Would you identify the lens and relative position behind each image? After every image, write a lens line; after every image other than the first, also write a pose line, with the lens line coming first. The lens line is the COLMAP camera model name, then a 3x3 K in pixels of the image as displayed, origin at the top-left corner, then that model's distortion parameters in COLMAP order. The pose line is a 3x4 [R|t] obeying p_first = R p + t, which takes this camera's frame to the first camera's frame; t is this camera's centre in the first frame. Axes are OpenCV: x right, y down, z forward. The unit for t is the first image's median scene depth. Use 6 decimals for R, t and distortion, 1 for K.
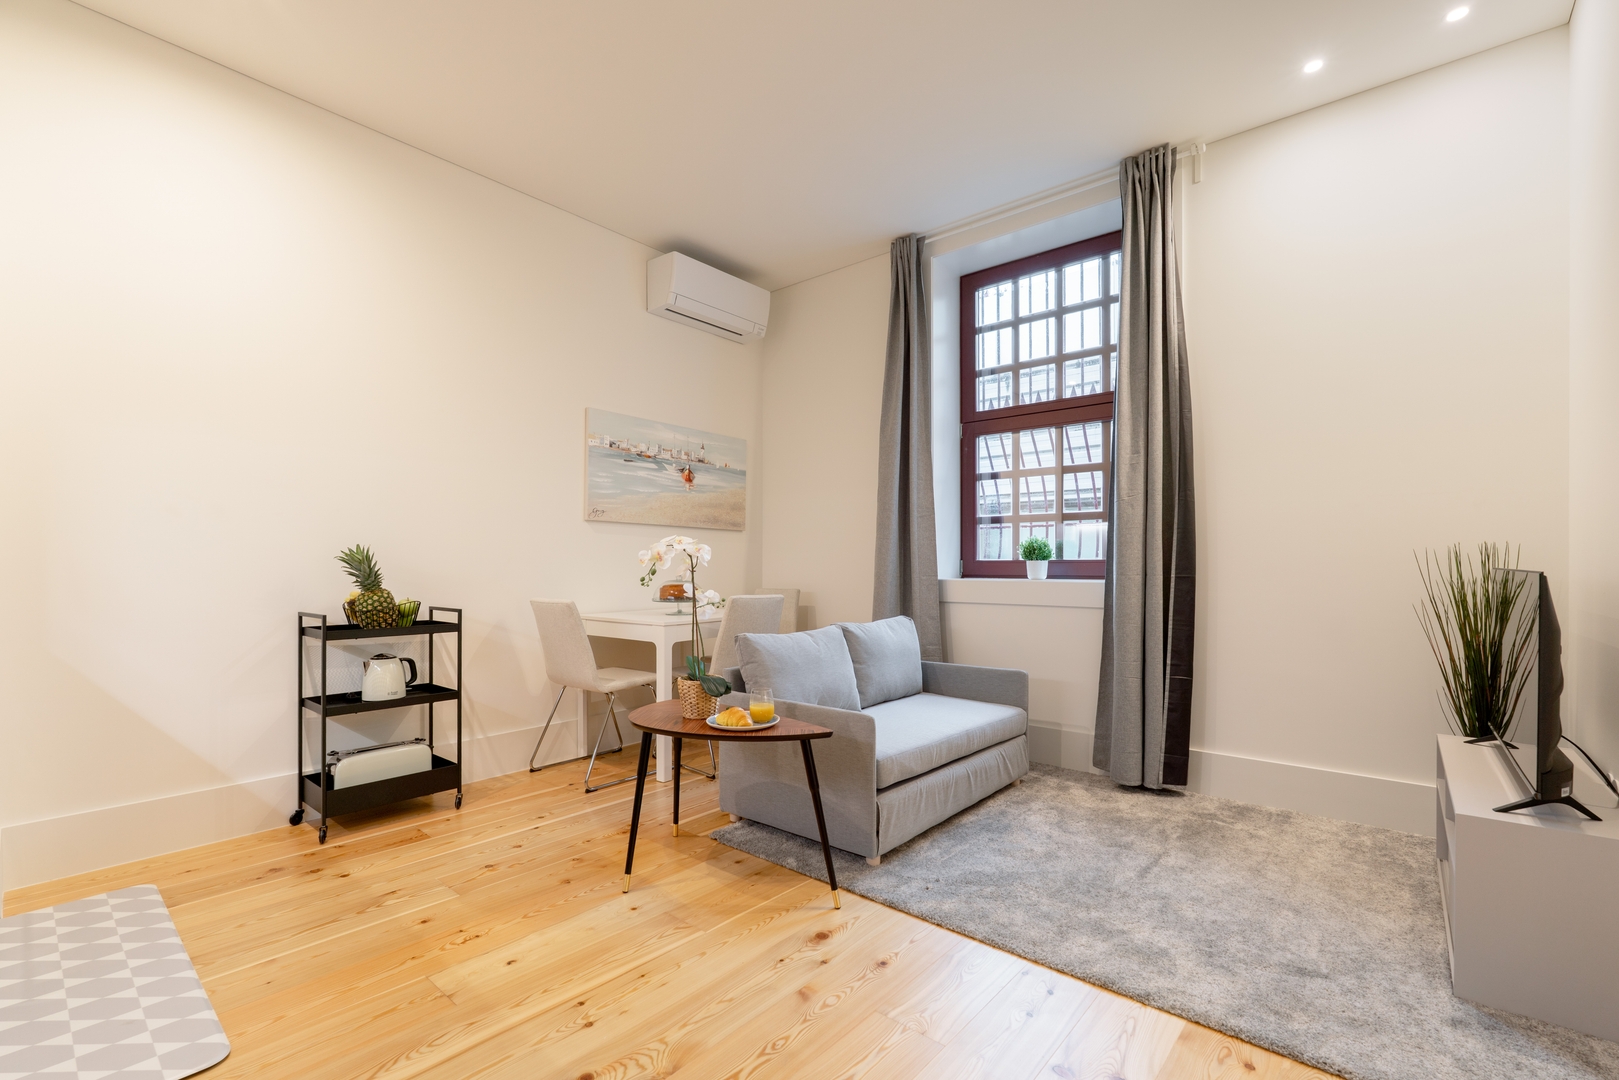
lens RADIAL K [[708.3, 0, 807.5], [0, 708.3, 564.2], [0, 0, 1]] dist [-0.009347, 0.000611]
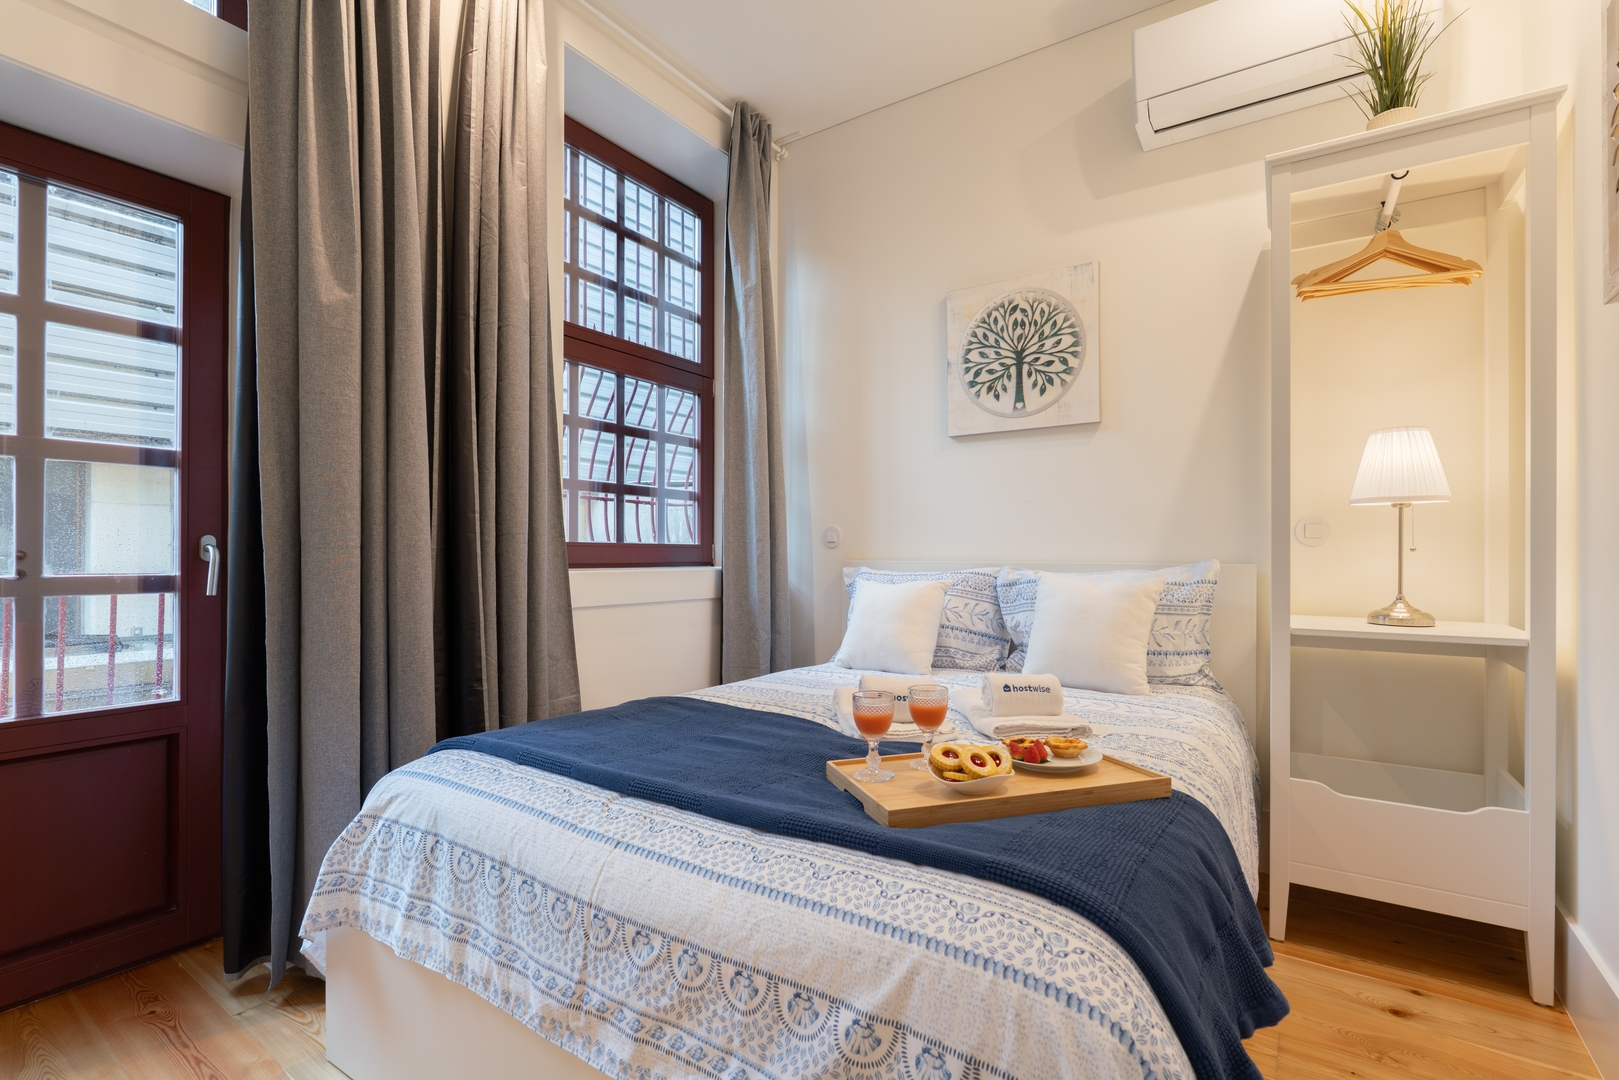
lens RADIAL K [[787.1, 0, 774.9], [0, 787.1, 551.2], [0, 0, 1]] dist [-0.007099, 0.000126]
pose [[-0.086626, -0.007050, 0.996216, -0.838344], [-0.011286, 0.999918, 0.006095, -0.007329], [-0.996177, -0.010715, -0.086699, 1.377576]]
